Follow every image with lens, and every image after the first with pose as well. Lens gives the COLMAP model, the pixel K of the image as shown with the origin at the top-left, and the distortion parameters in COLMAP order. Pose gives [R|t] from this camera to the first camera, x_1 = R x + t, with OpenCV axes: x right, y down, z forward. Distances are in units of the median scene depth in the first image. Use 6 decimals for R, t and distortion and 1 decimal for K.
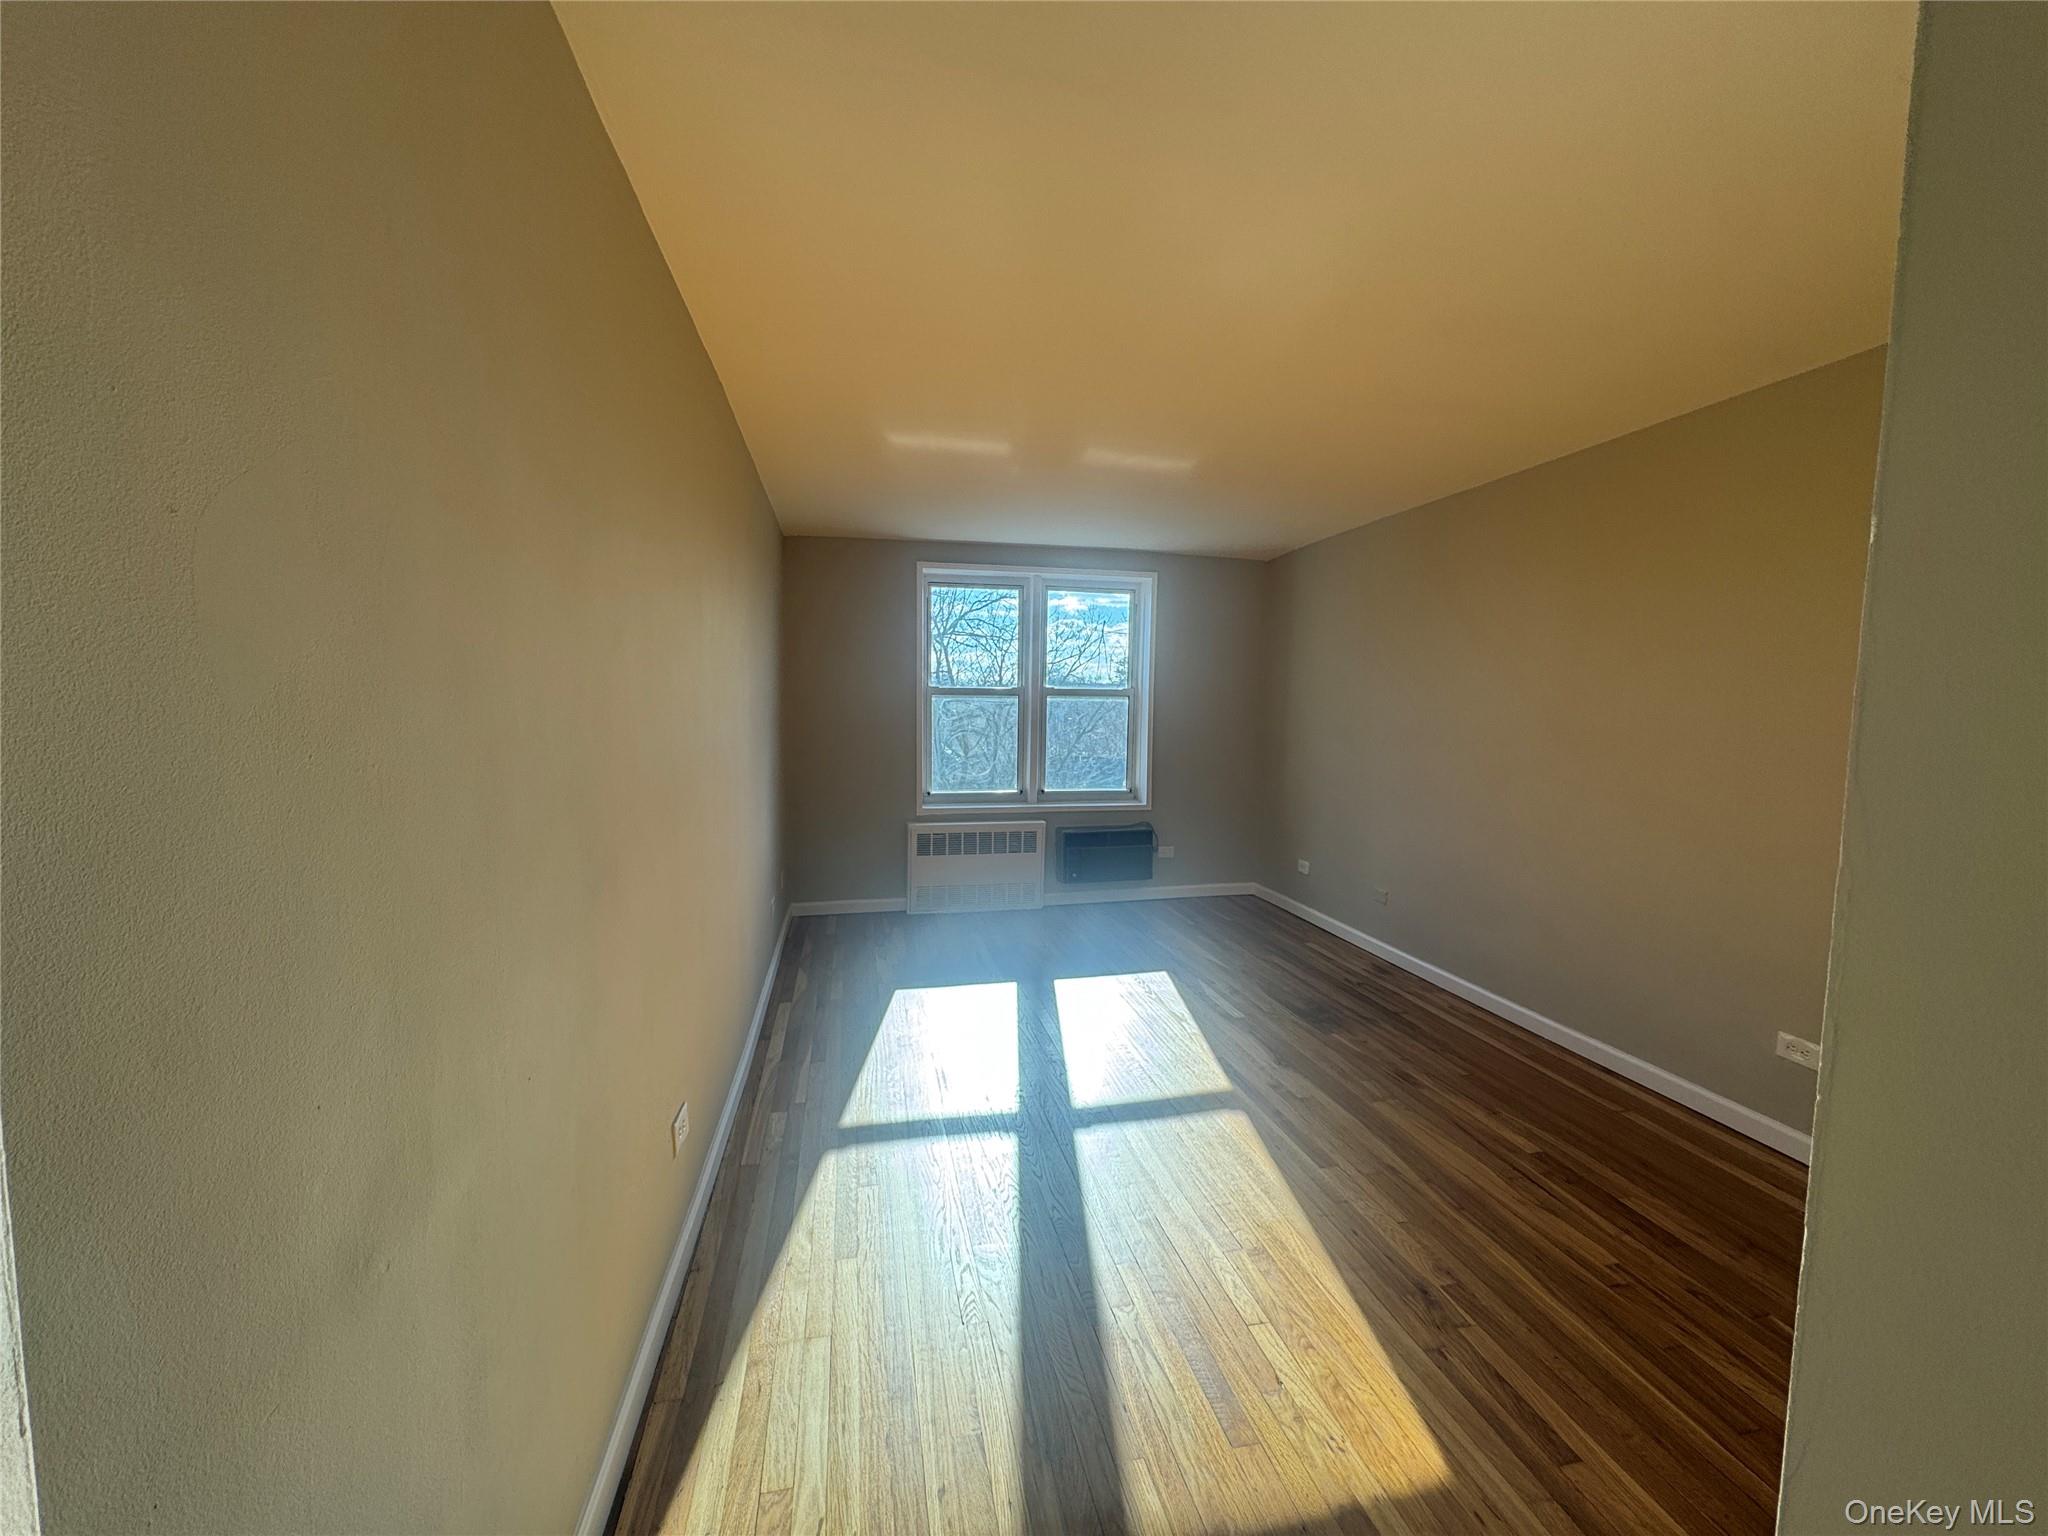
lens RADIAL K [[805.2, 0, 1011.0], [0, 805.2, 769.5], [0, 0, 1]] dist [-0.001375, -0.000022]
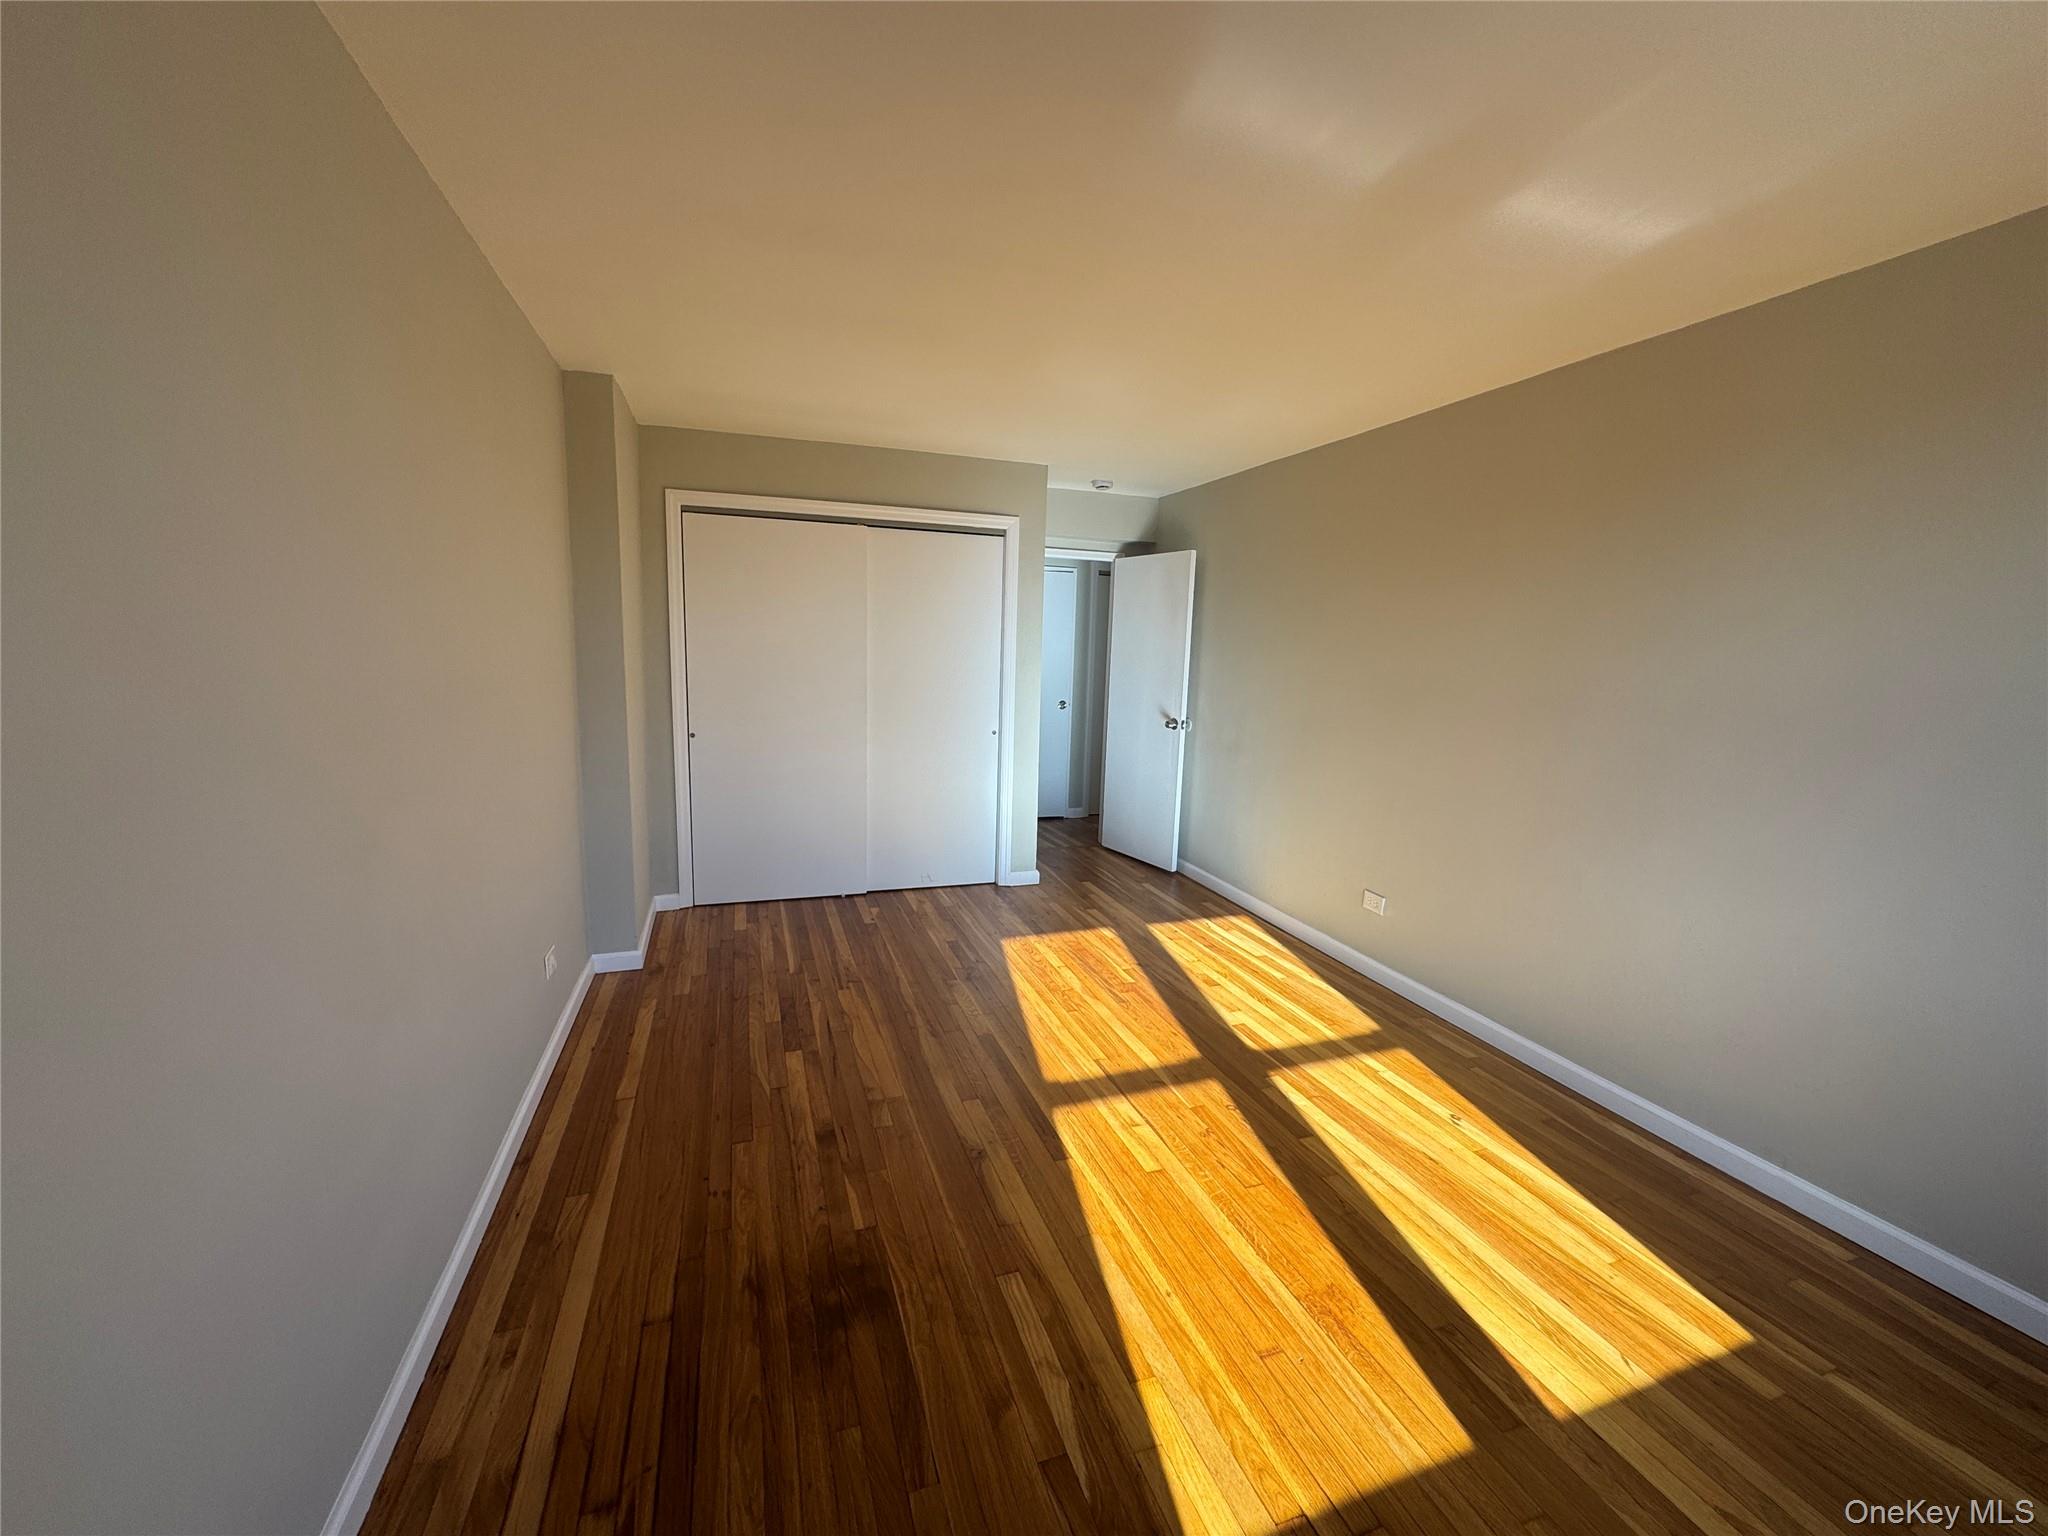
lens RADIAL K [[805.2, 0, 1011.0], [0, 805.2, 769.5], [0, 0, 1]] dist [-0.001375, -0.000022]
pose [[-0.990979, -0.014296, -0.133252, 0.470836], [-0.045303, 0.971496, 0.232685, -0.165862], [0.126128, 0.236623, -0.963380, 1.874457]]
